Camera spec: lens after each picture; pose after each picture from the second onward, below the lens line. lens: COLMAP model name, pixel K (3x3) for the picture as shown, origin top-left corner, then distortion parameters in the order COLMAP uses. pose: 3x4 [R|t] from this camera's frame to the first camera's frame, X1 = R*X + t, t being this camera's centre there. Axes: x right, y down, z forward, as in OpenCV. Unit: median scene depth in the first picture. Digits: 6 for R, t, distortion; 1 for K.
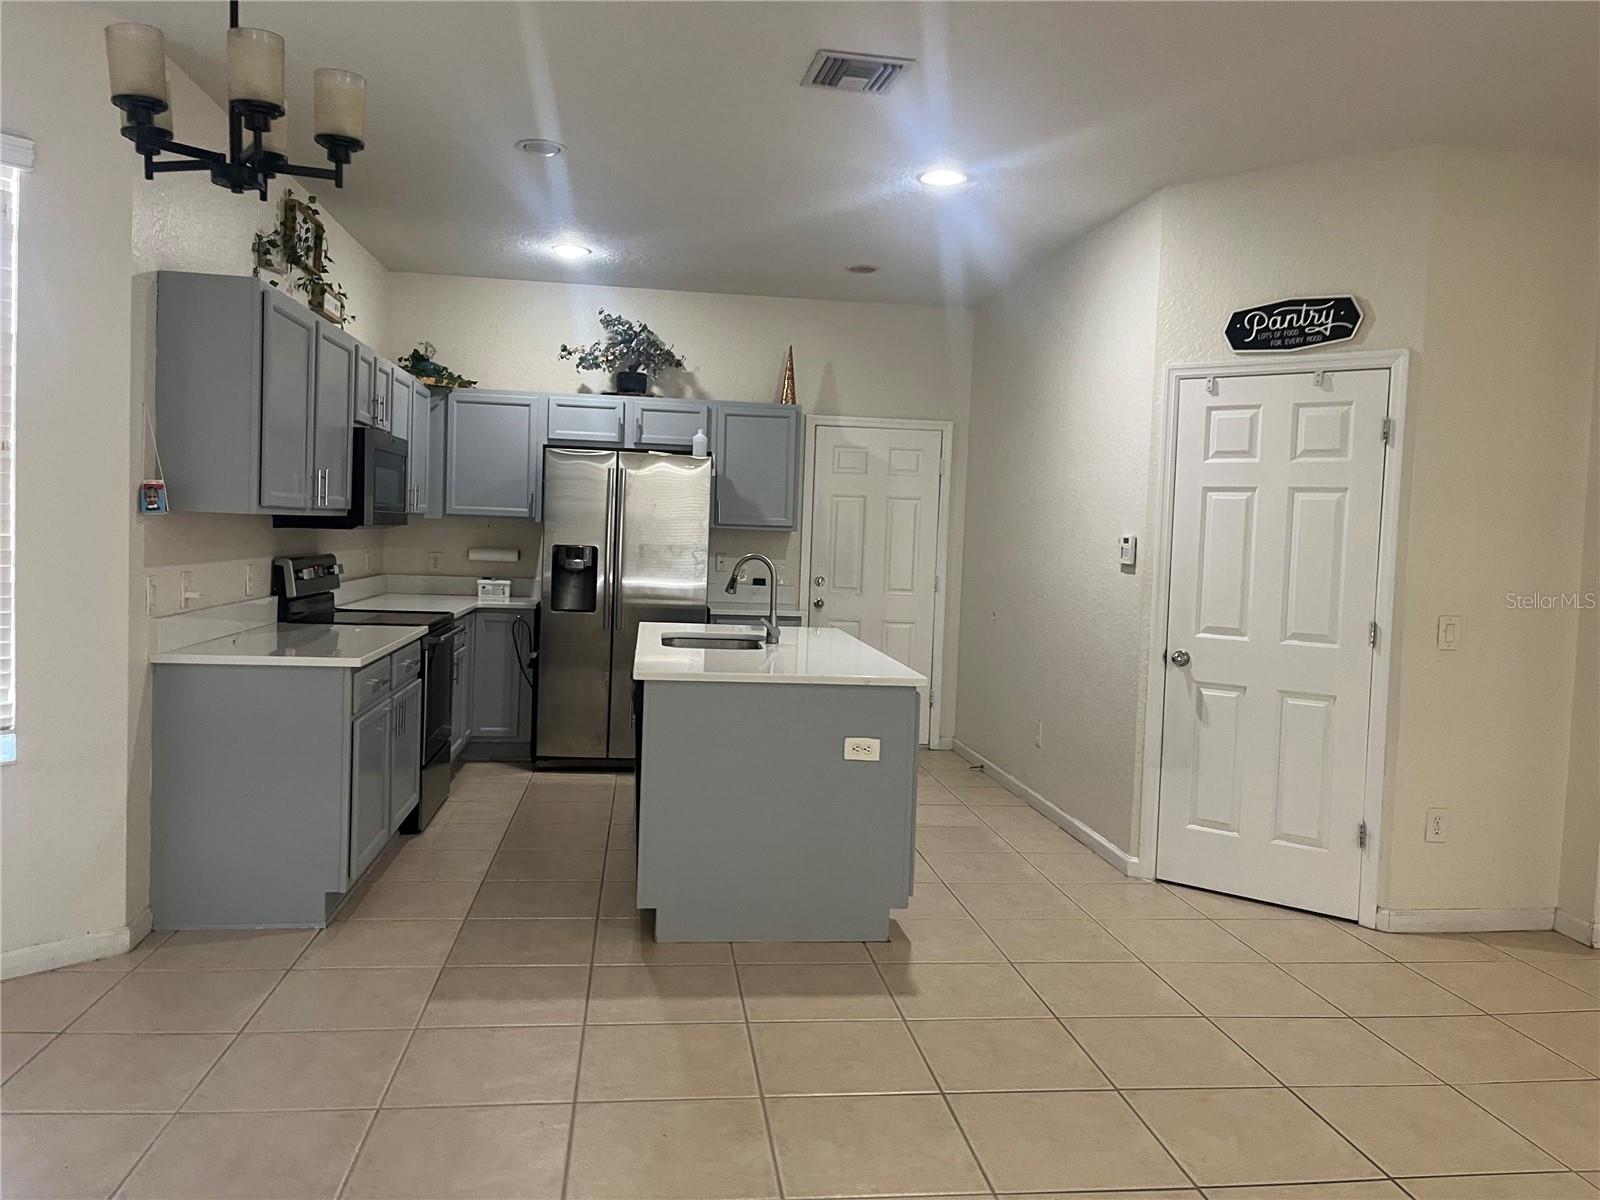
lens RADIAL K [[1208.1, 0, 793.7], [0, 1208.1, 595.2], [0, 0, 1]] dist [0.062568, -0.070518]
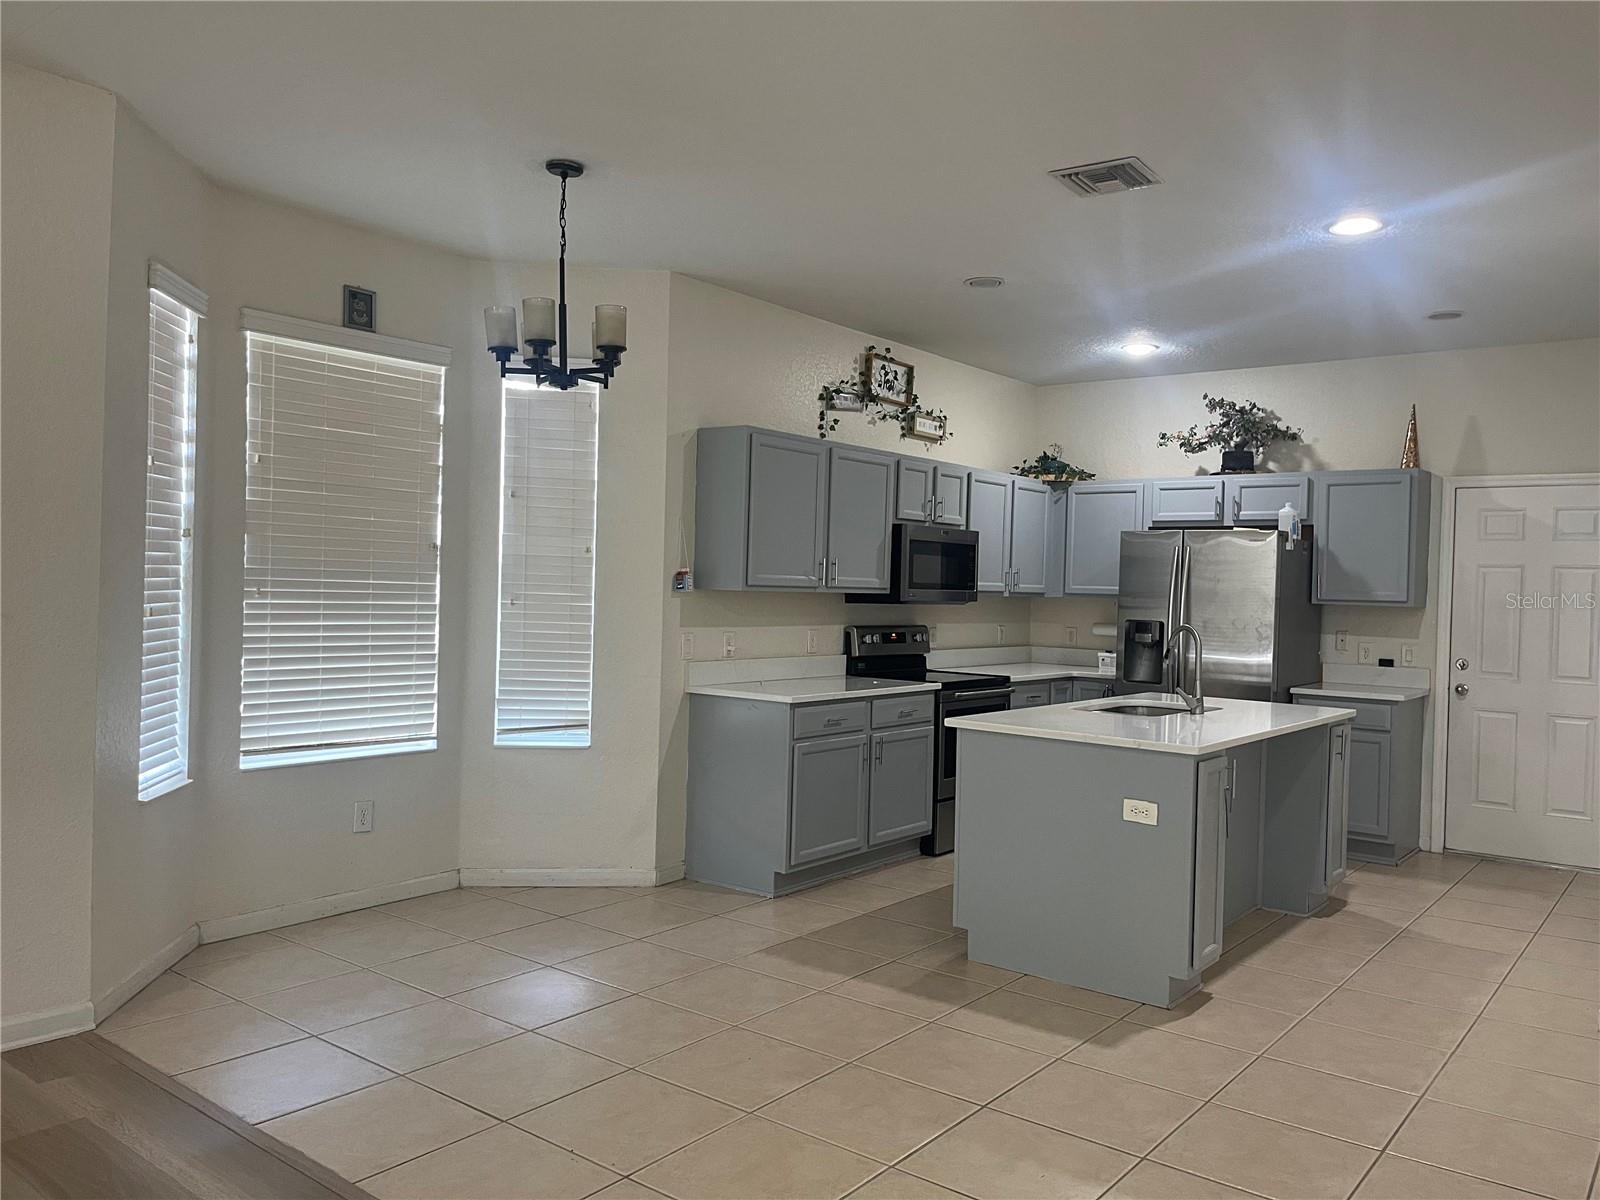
lens RADIAL K [[1208.1, 0, 806.9], [0, 1208.1, 601.5], [0, 0, 1]] dist [0.062568, -0.070518]
pose [[0.709111, -0.007594, -0.705056, 0.367099], [-0.039980, 0.997900, -0.050958, 0.008649], [0.703962, 0.064323, 0.707319, 0.039546]]
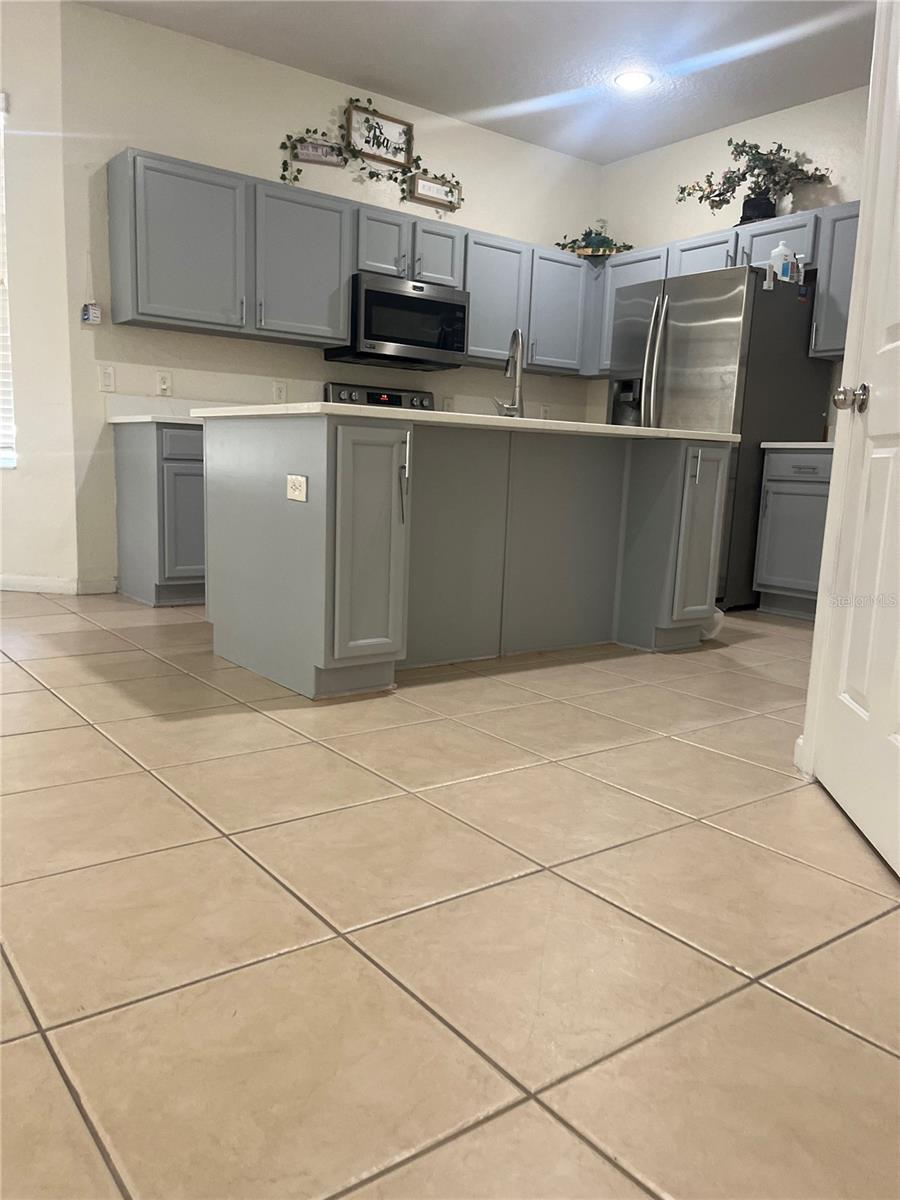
lens RADIAL K [[906.0, 0, 441.7], [0, 906.0, 614.3], [0, 0, 1]] dist [0.062568, -0.070518]
pose [[0.499457, 0.124852, -0.857295, 0.452083], [-0.065792, 0.992170, 0.106164, 0.089952], [0.863837, 0.003379, 0.503760, 0.470745]]
